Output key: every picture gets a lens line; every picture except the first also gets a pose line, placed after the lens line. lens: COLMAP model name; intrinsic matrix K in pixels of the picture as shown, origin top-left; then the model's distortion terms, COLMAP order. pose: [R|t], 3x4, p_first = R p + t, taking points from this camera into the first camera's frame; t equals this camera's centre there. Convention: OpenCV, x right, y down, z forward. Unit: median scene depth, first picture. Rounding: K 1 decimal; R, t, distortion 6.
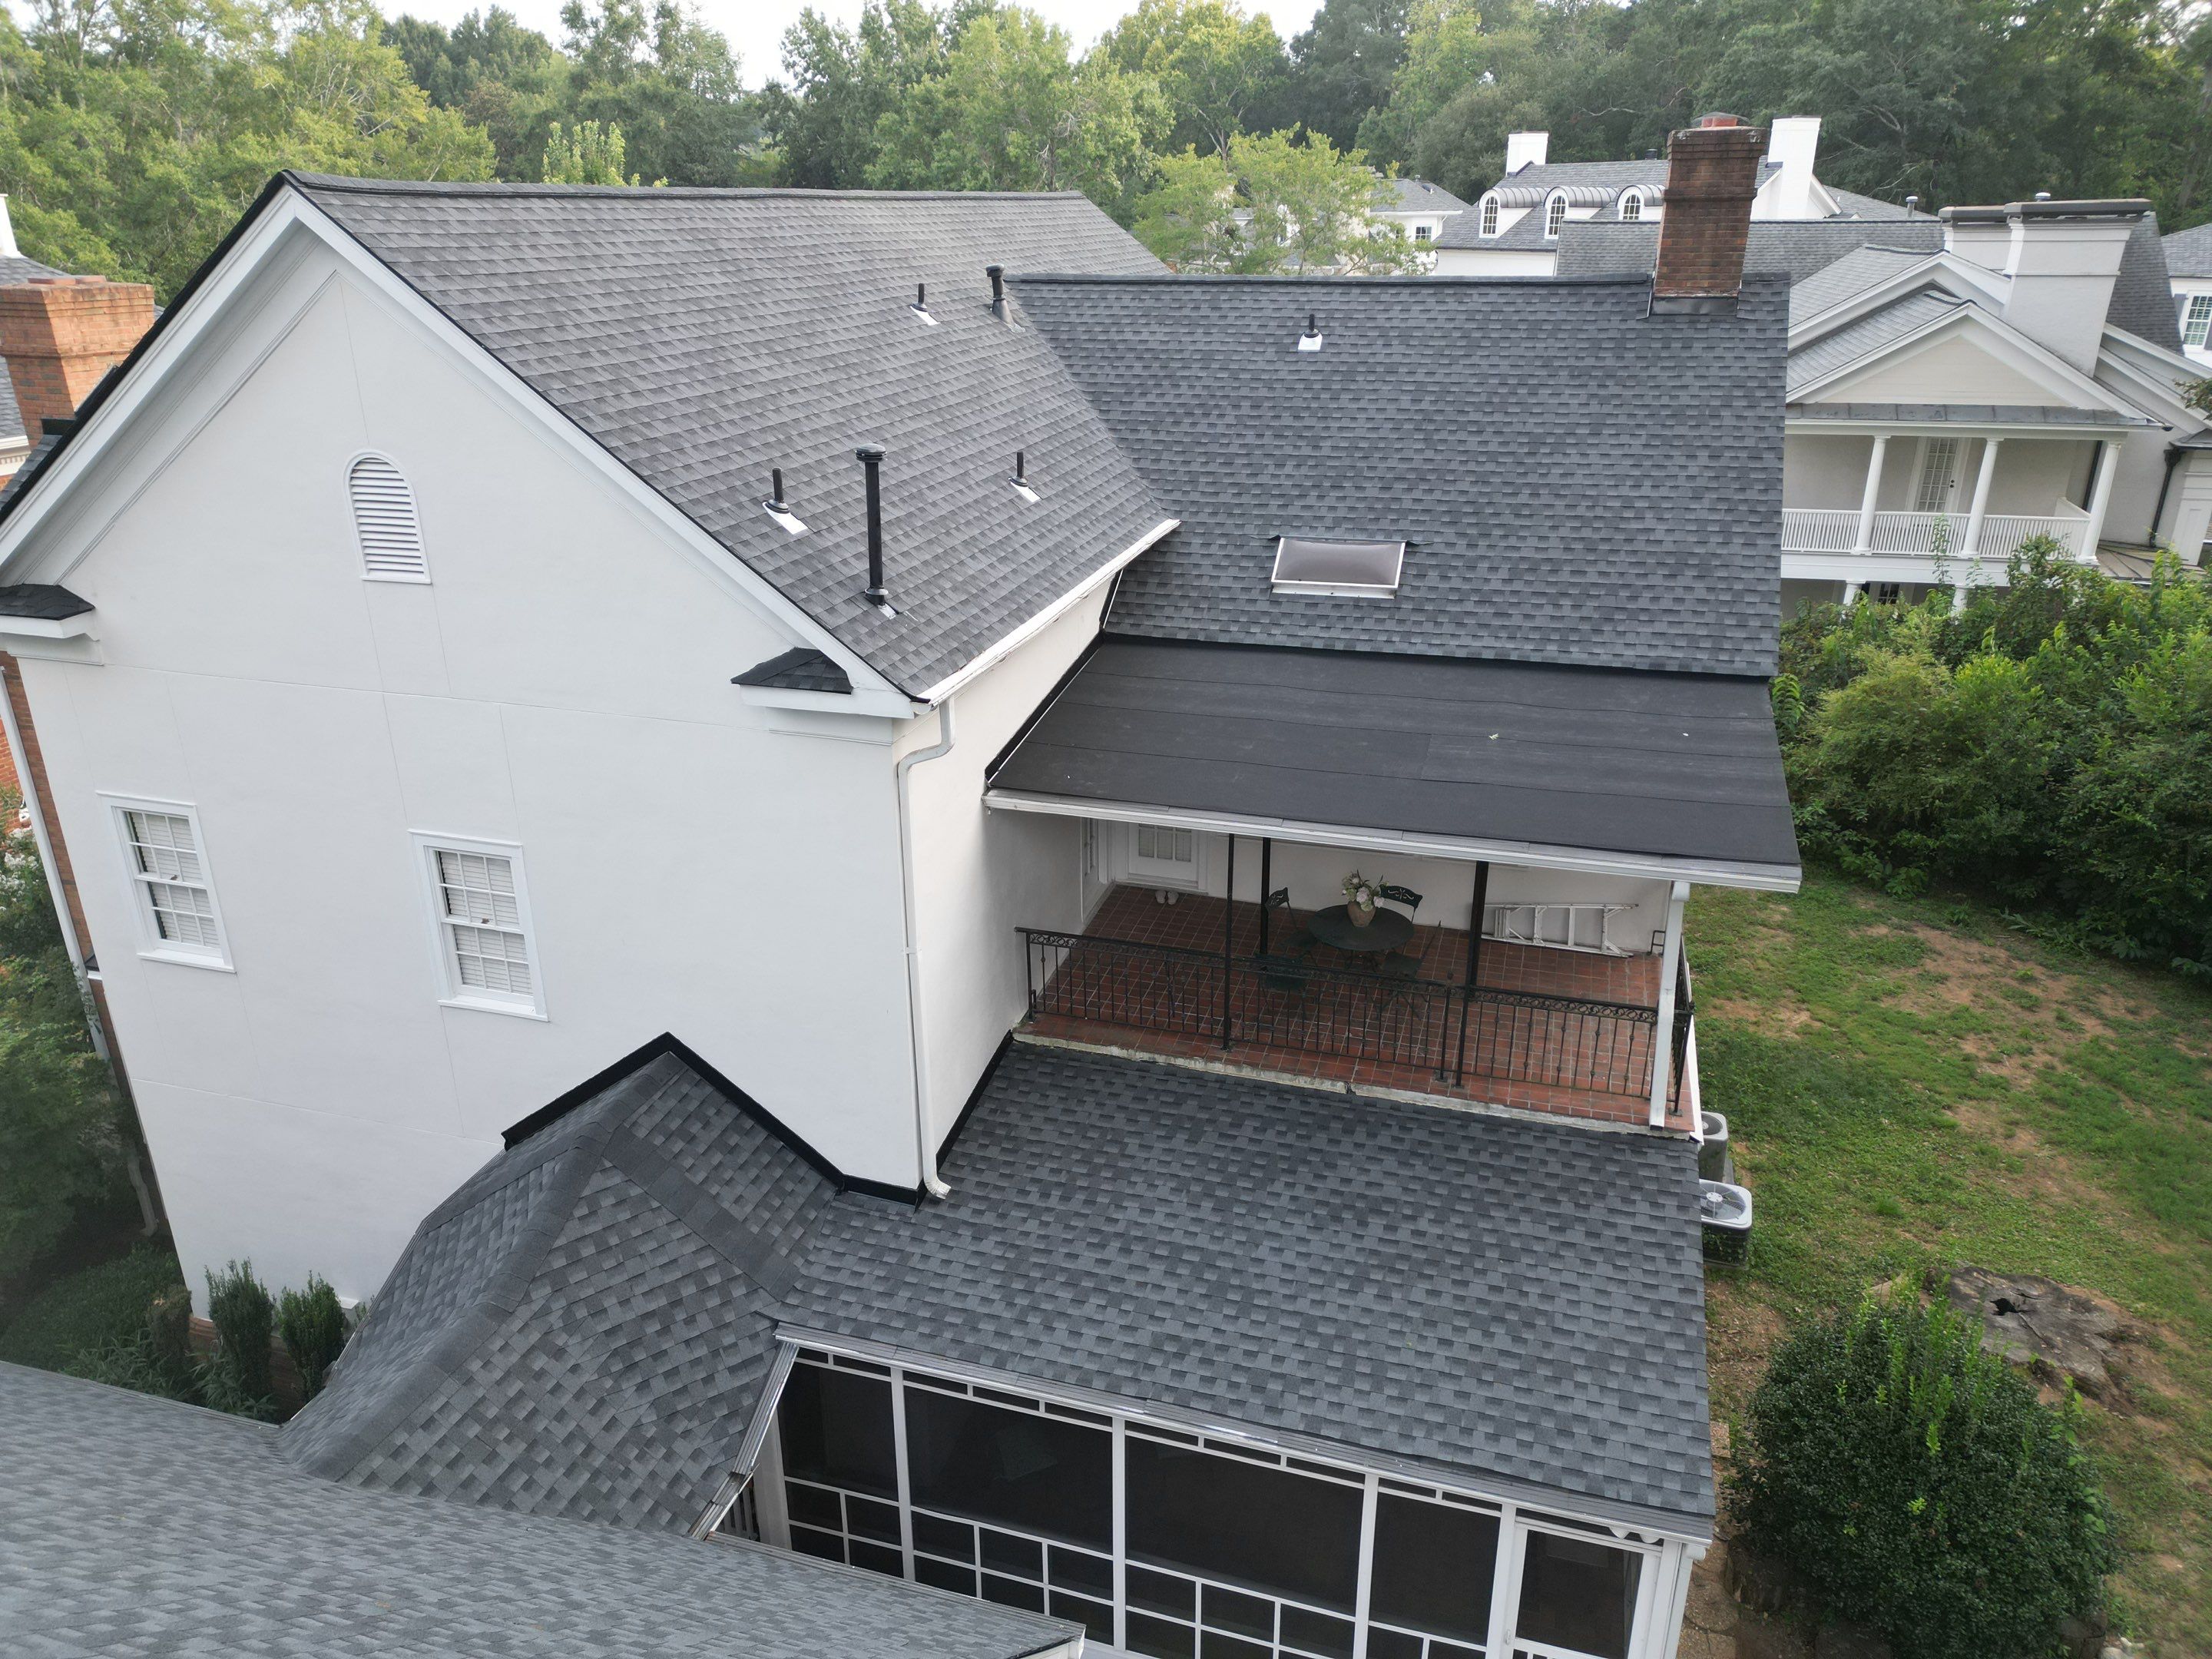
lens RADIAL K [[1556.7, 0, 1087.4], [0, 1556.7, 864.3], [0, 0, 1]] dist [0.074047, -0.066455]
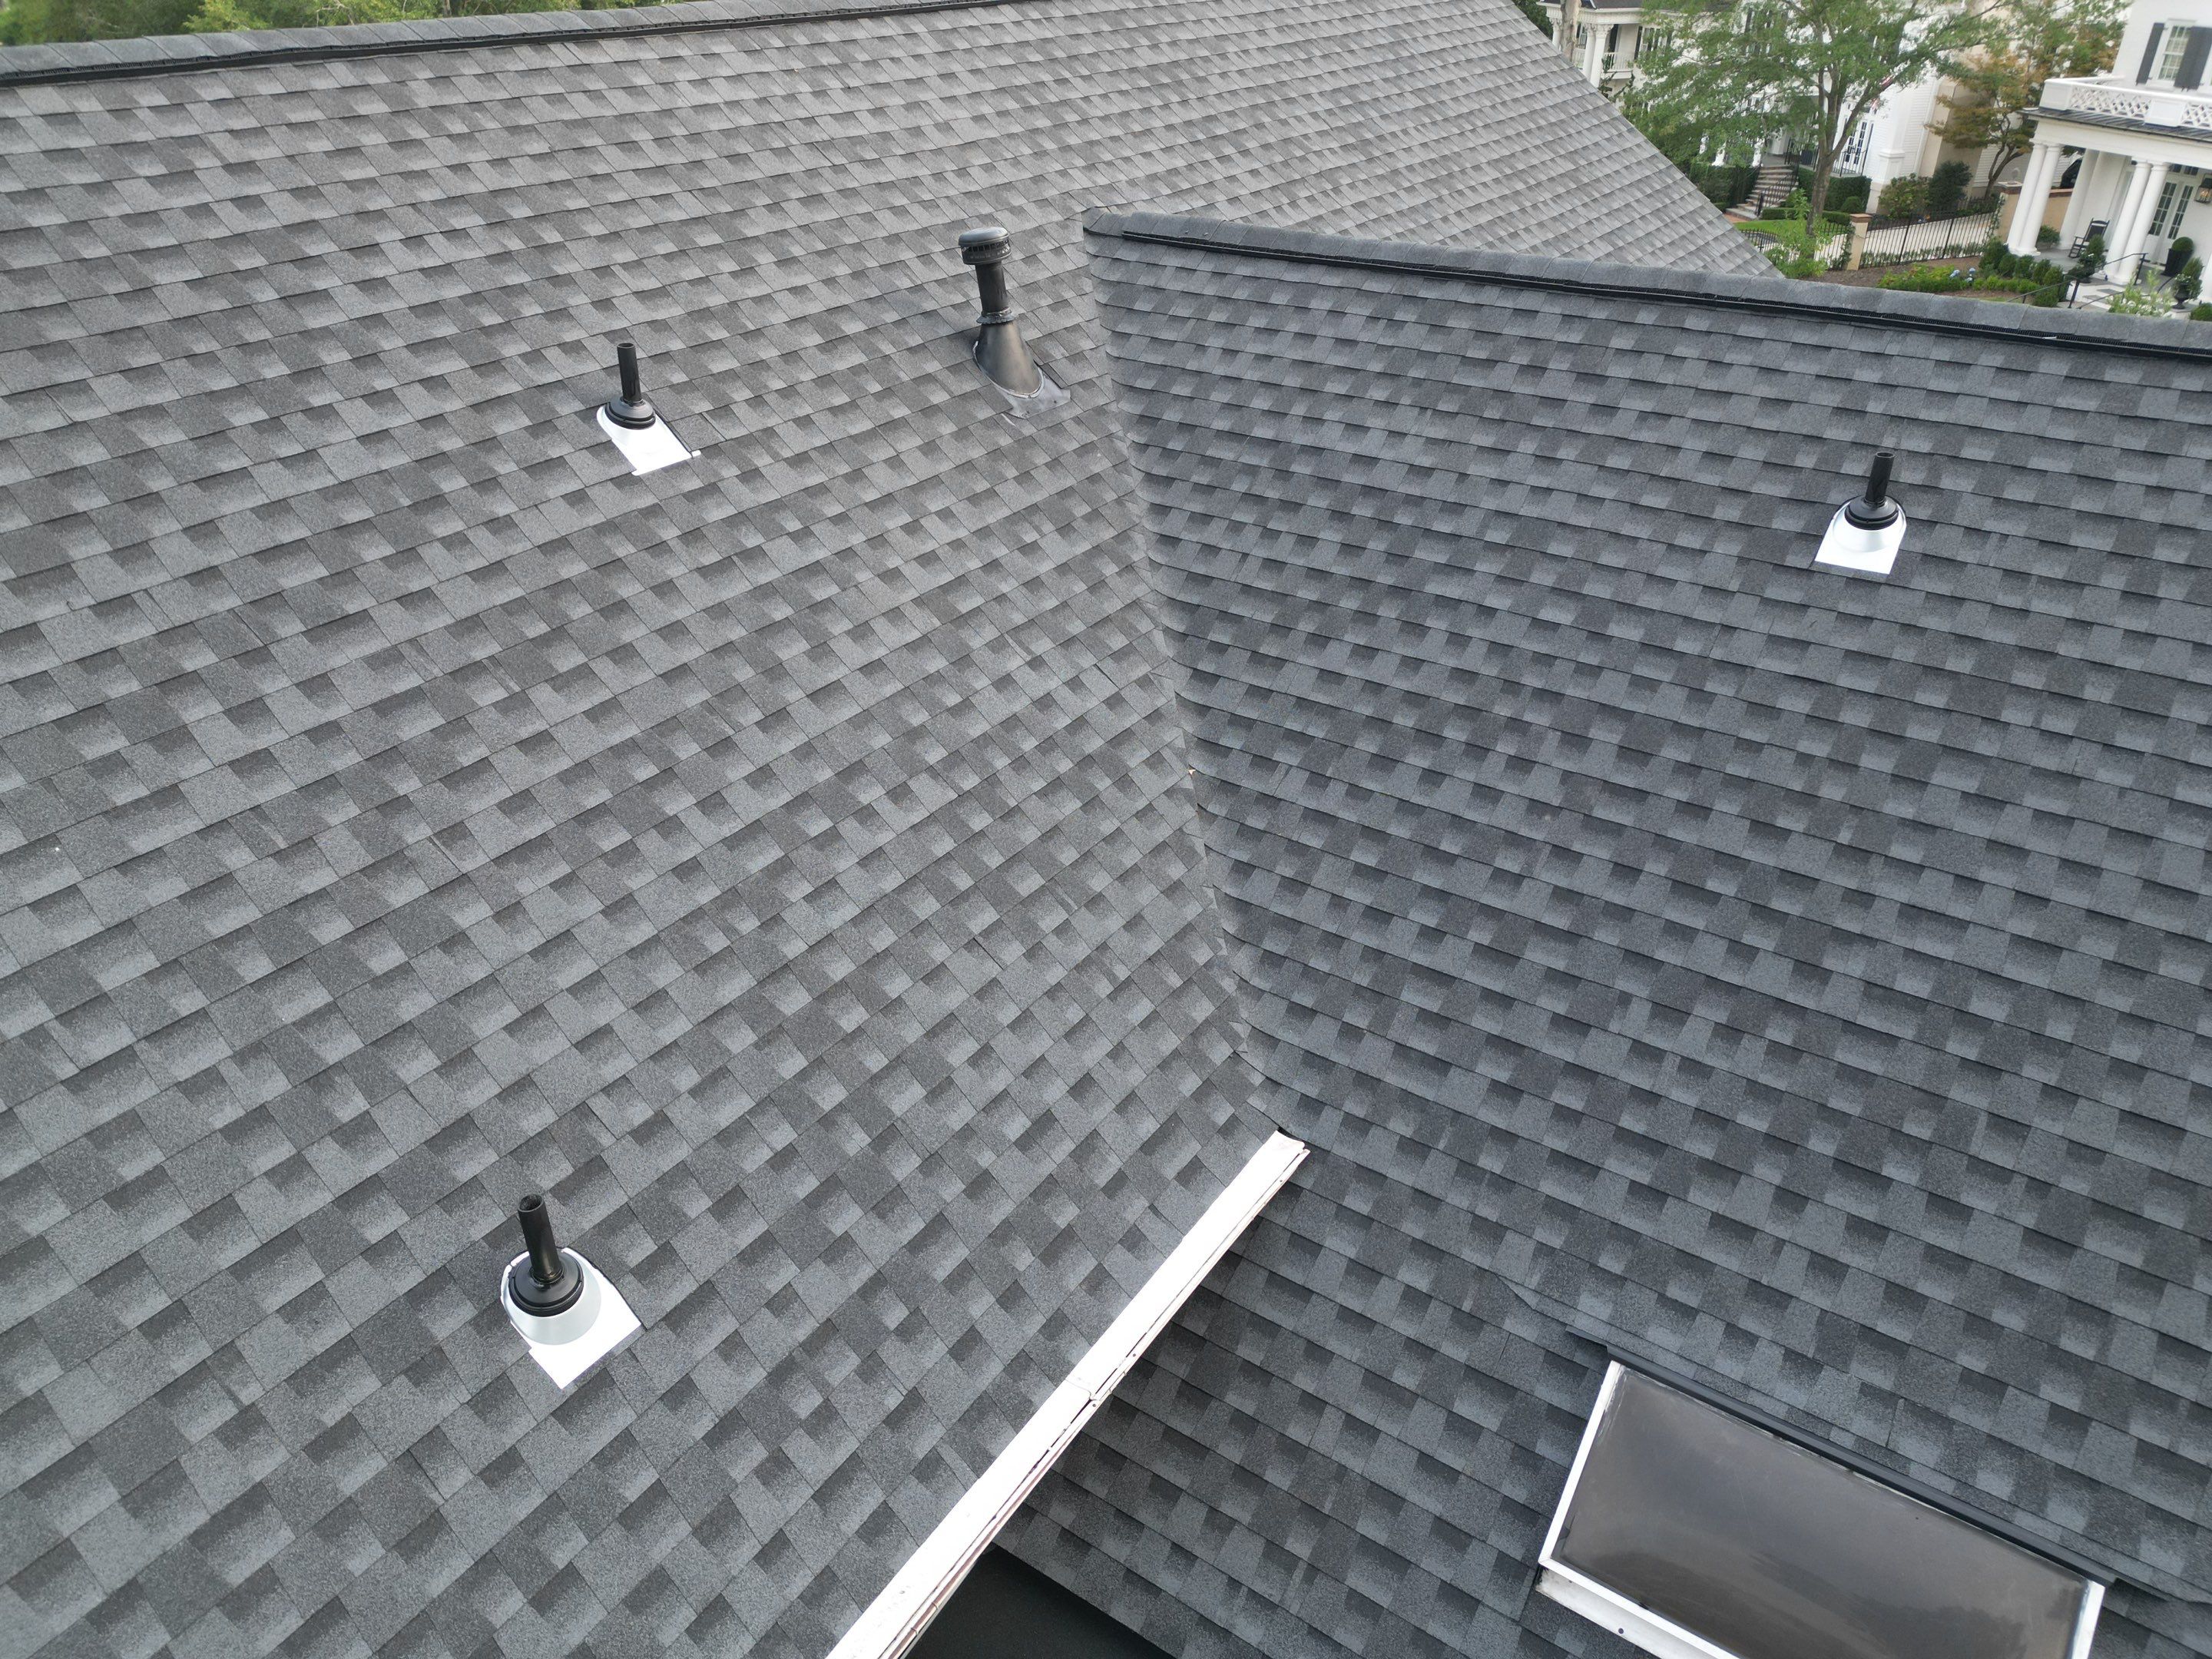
lens RADIAL K [[1556.7, 0, 1104.4], [0, 1556.7, 817.6], [0, 0, 1]] dist [0.074047, -0.066455]
pose [[0.954416, 0.148200, -0.259088, 0.095575], [-0.111039, 0.982017, 0.152684, -0.340376], [0.277056, -0.116955, 0.953709, 0.710733]]
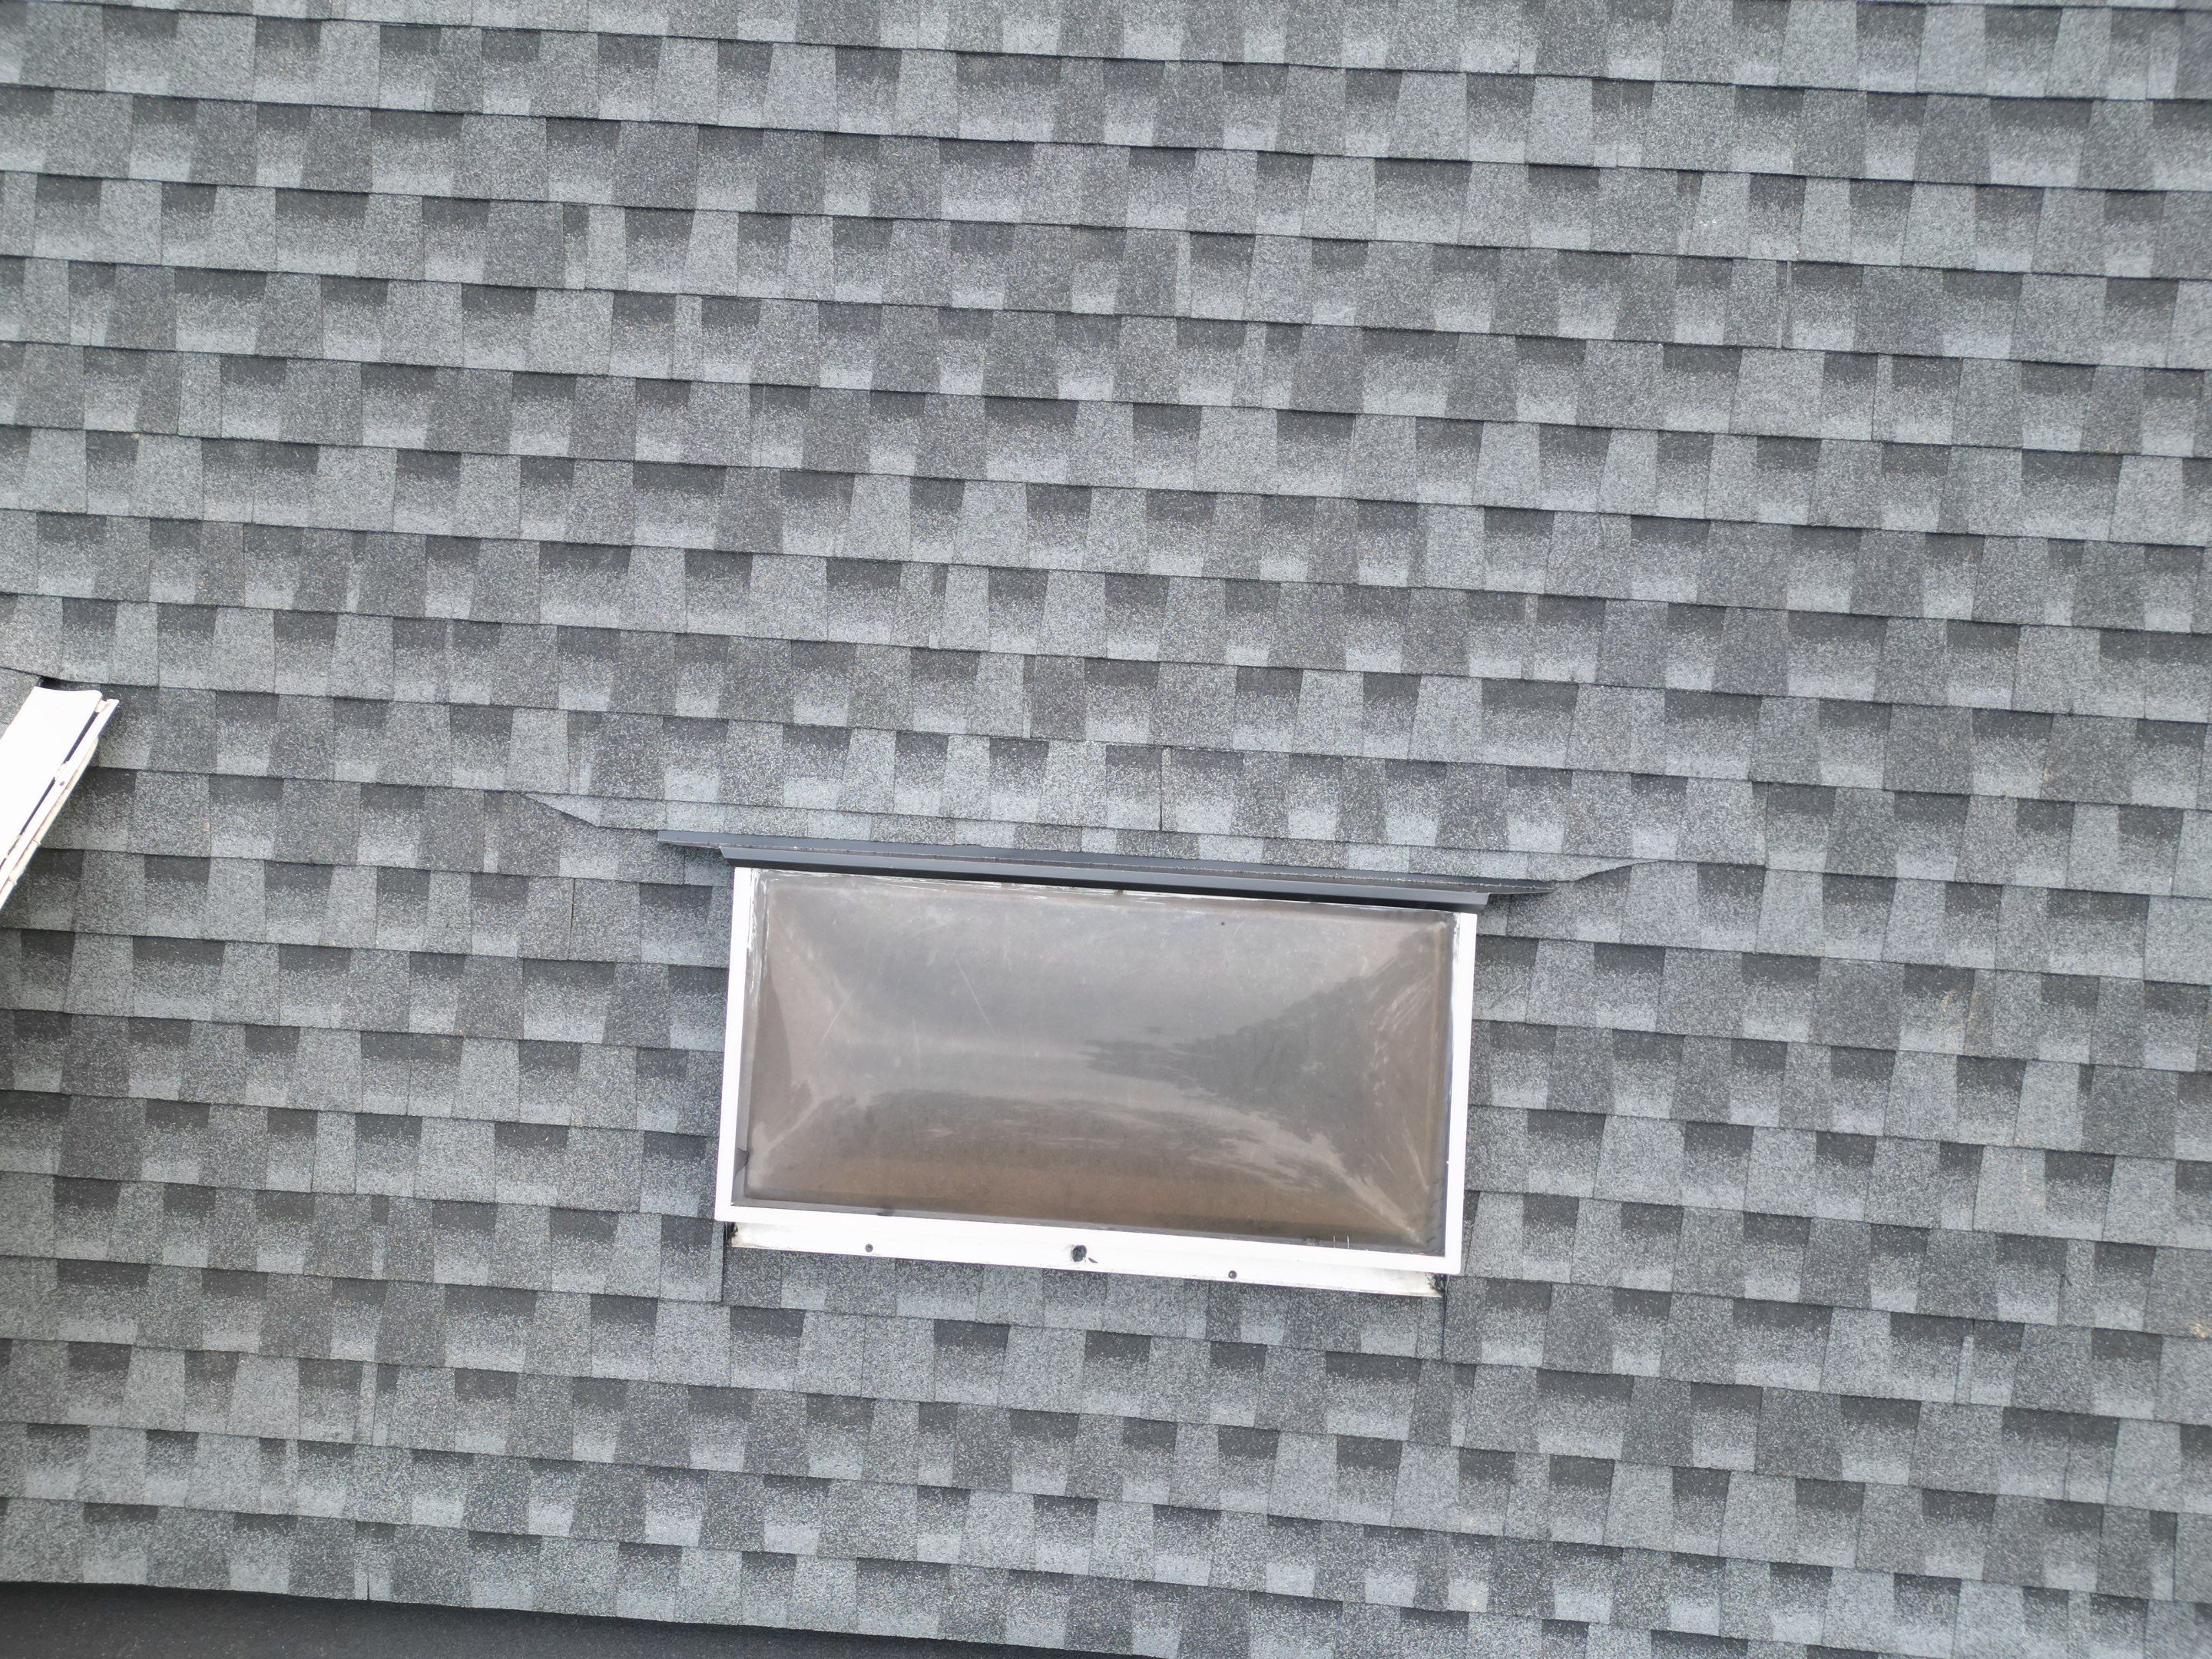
lens RADIAL K [[1556.7, 0, 1129.3], [0, 1556.7, 831.9], [0, 0, 1]] dist [0.074047, -0.066455]
pose [[0.975326, -0.175515, 0.133915, 0.143349], [0.075678, 0.835637, 0.544044, -0.298898], [-0.207392, -0.520486, 0.828301, 0.856654]]
